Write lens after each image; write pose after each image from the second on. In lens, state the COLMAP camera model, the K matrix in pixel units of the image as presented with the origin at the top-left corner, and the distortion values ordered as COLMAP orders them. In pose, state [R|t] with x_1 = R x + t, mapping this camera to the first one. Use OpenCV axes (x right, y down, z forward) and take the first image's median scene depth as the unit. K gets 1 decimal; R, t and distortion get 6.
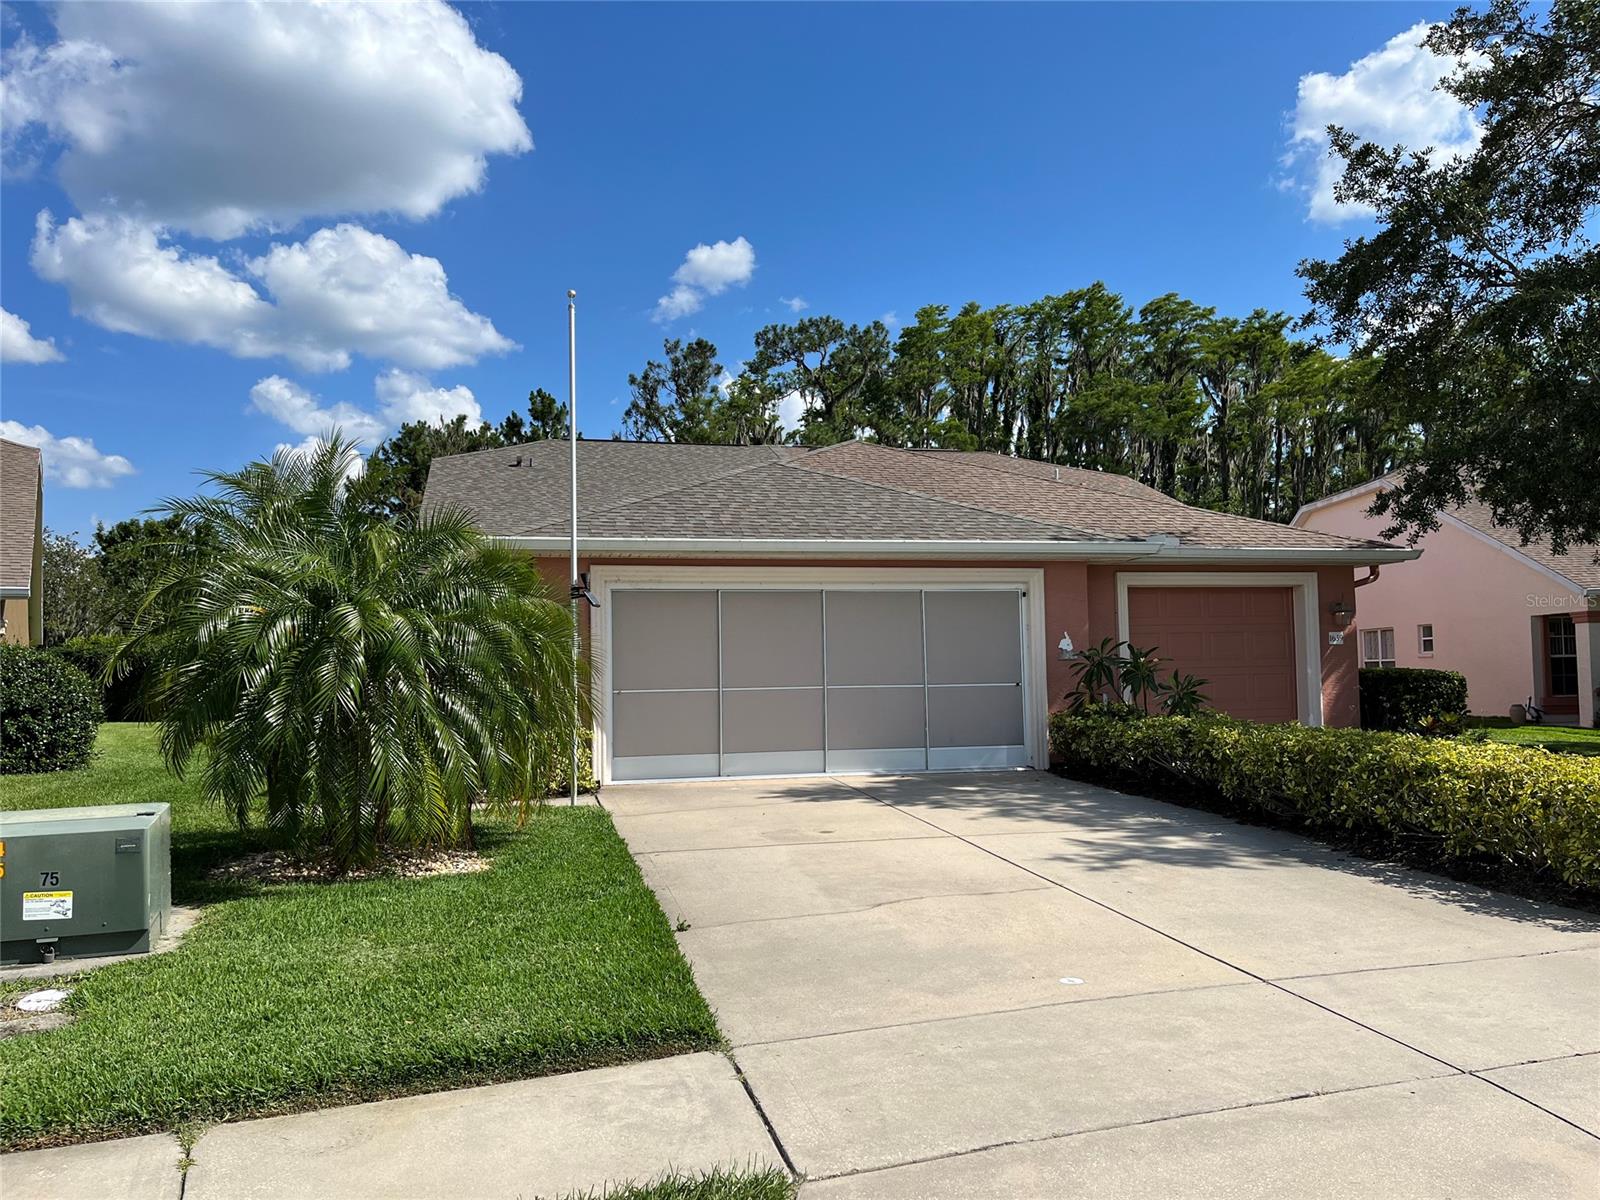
lens RADIAL K [[1197.5, 0, 800.0], [0, 1197.5, 600.0], [0, 0, 1]] dist [0.098397, -0.134650]
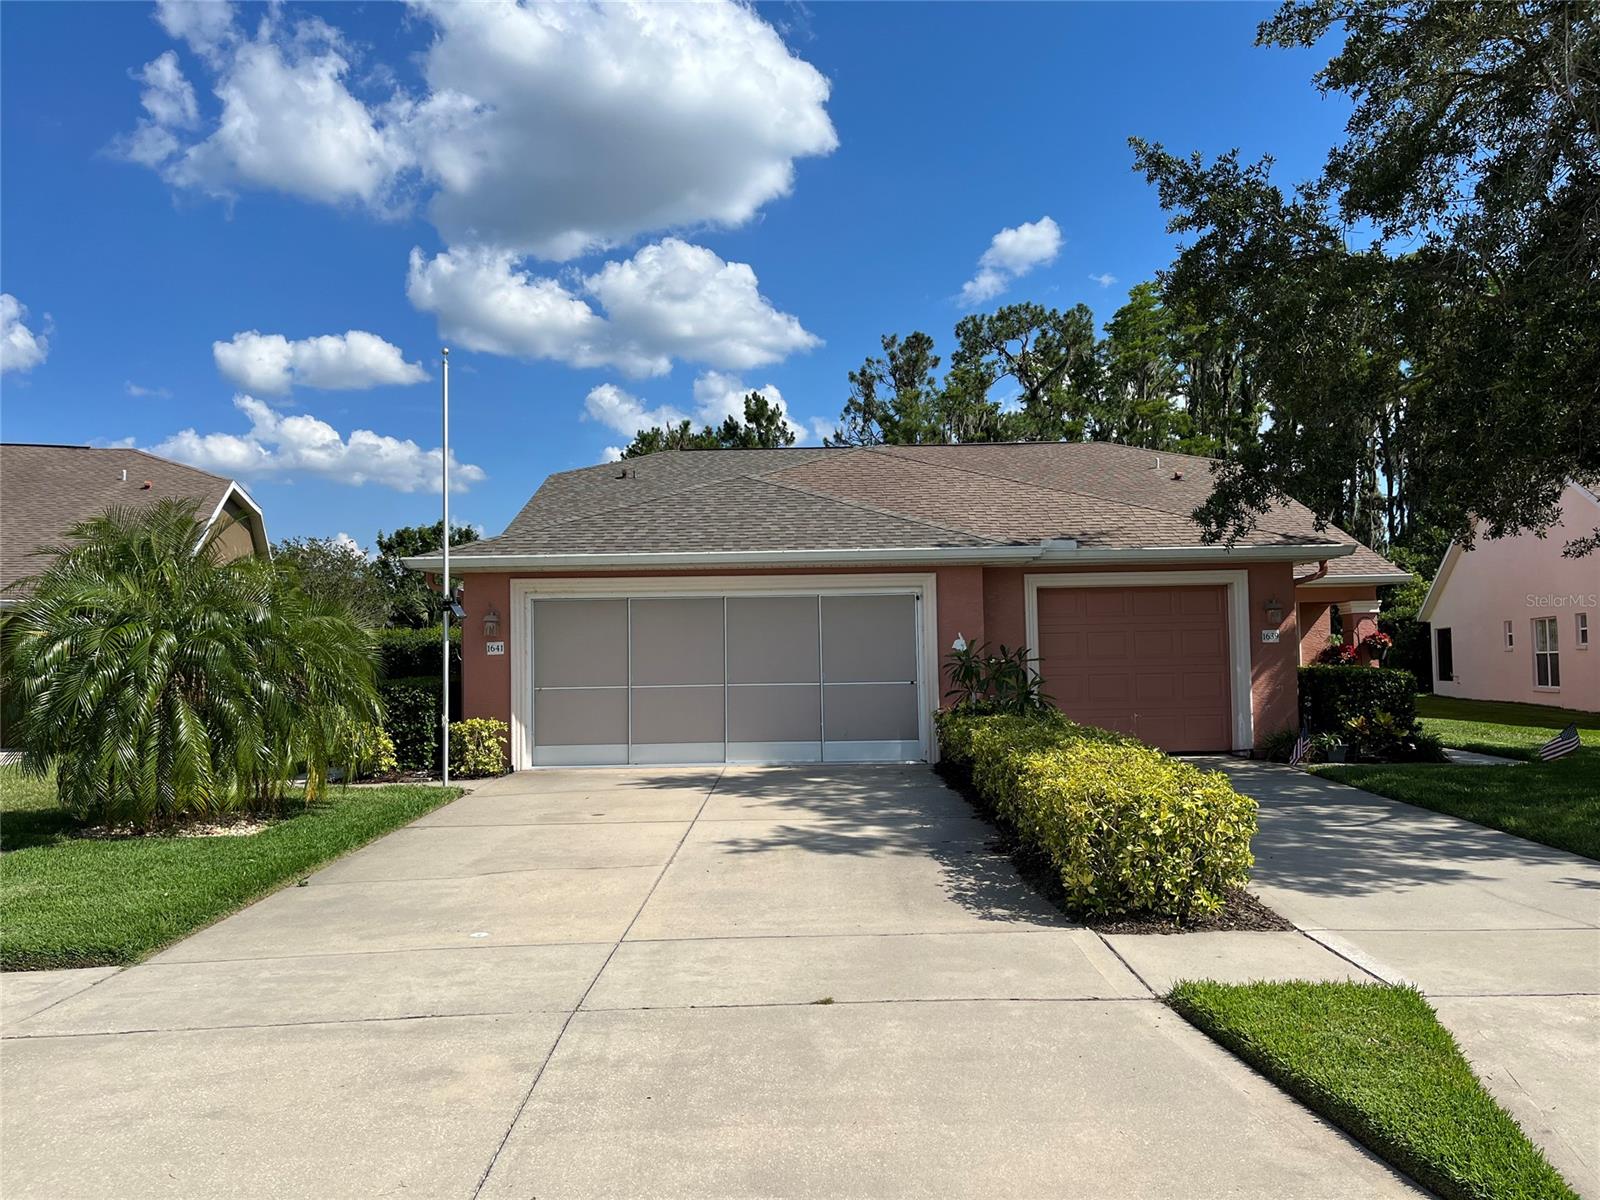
lens RADIAL K [[1191.0, 0, 800.0], [0, 1191.0, 600.0], [0, 0, 1]] dist [0.099377, -0.172632]
pose [[0.969975, -0.011906, -0.242914, 0.074956], [0.014910, 0.999833, 0.010530, -0.003373], [0.242748, -0.013835, 0.969991, -0.009540]]
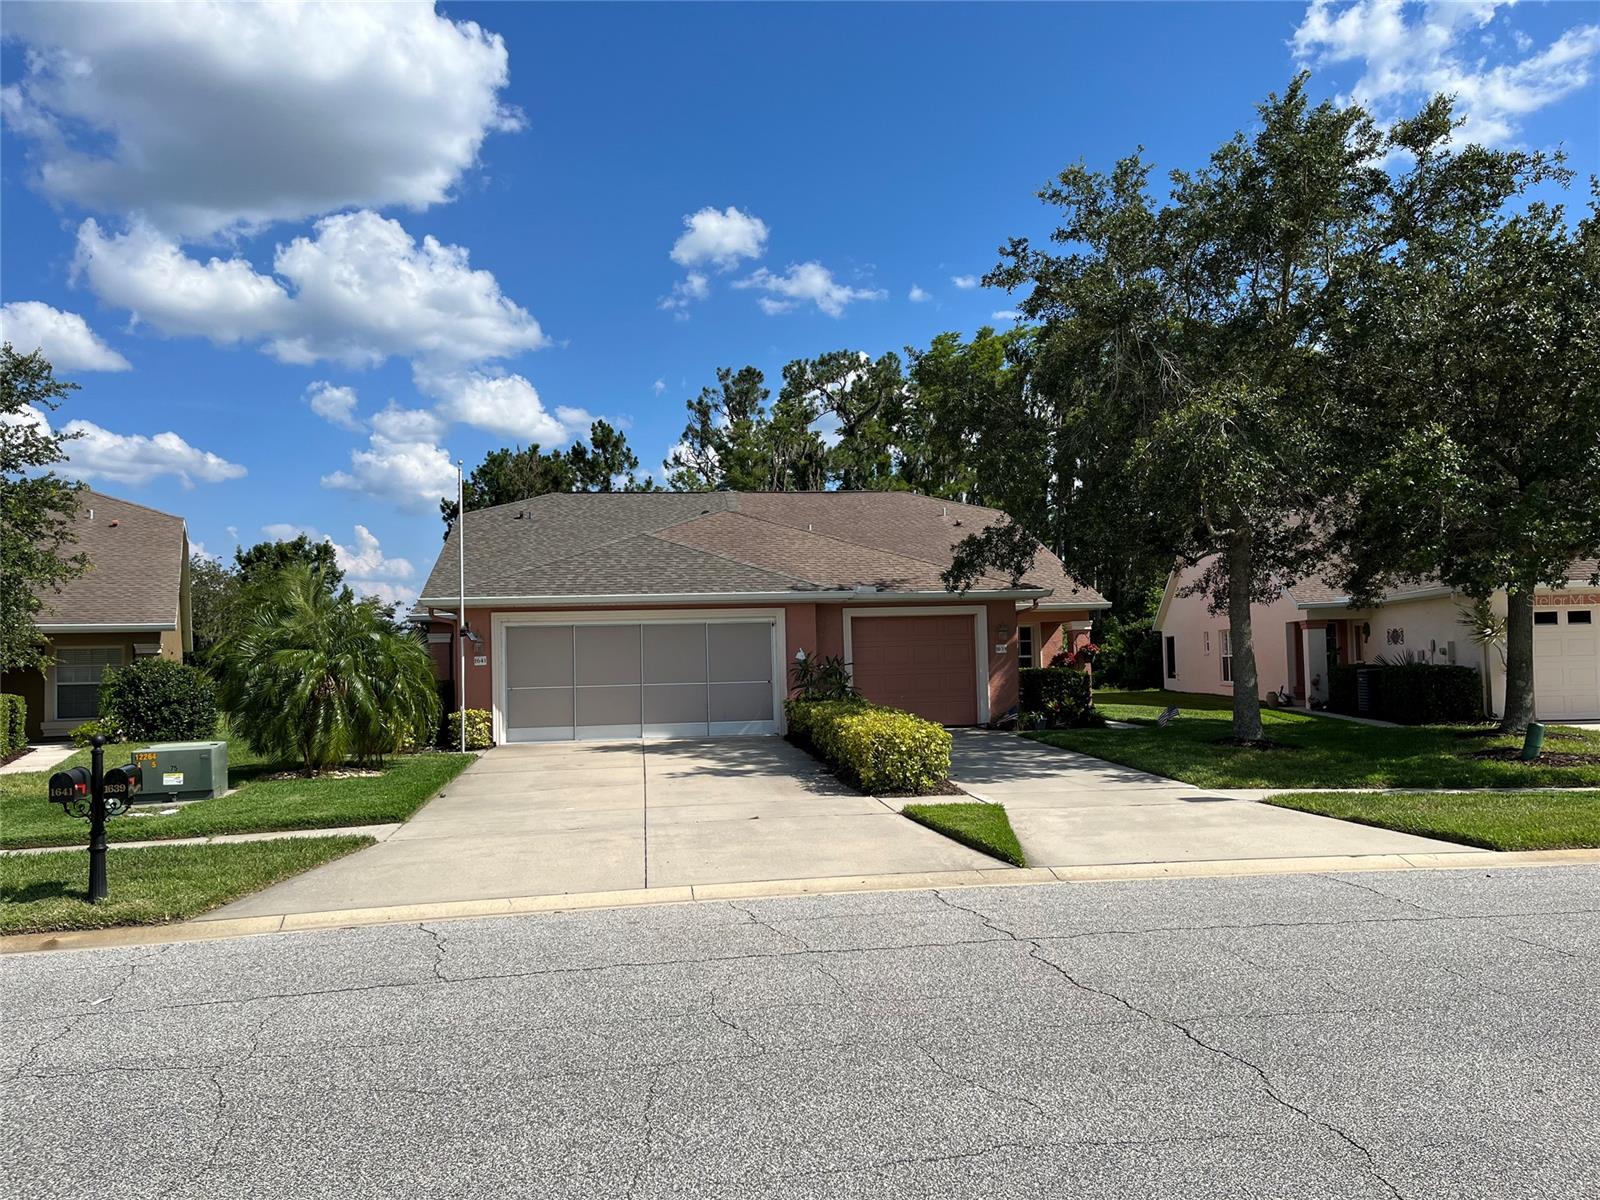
lens RADIAL K [[1191.0, 0, 800.0], [0, 1191.0, 600.0], [0, 0, 1]] dist [0.099377, -0.172632]
pose [[0.995195, -0.012513, -0.097106, 0.082319], [0.013455, 0.999869, 0.009049, -0.011138], [0.096980, -0.010312, 0.995233, -0.121336]]
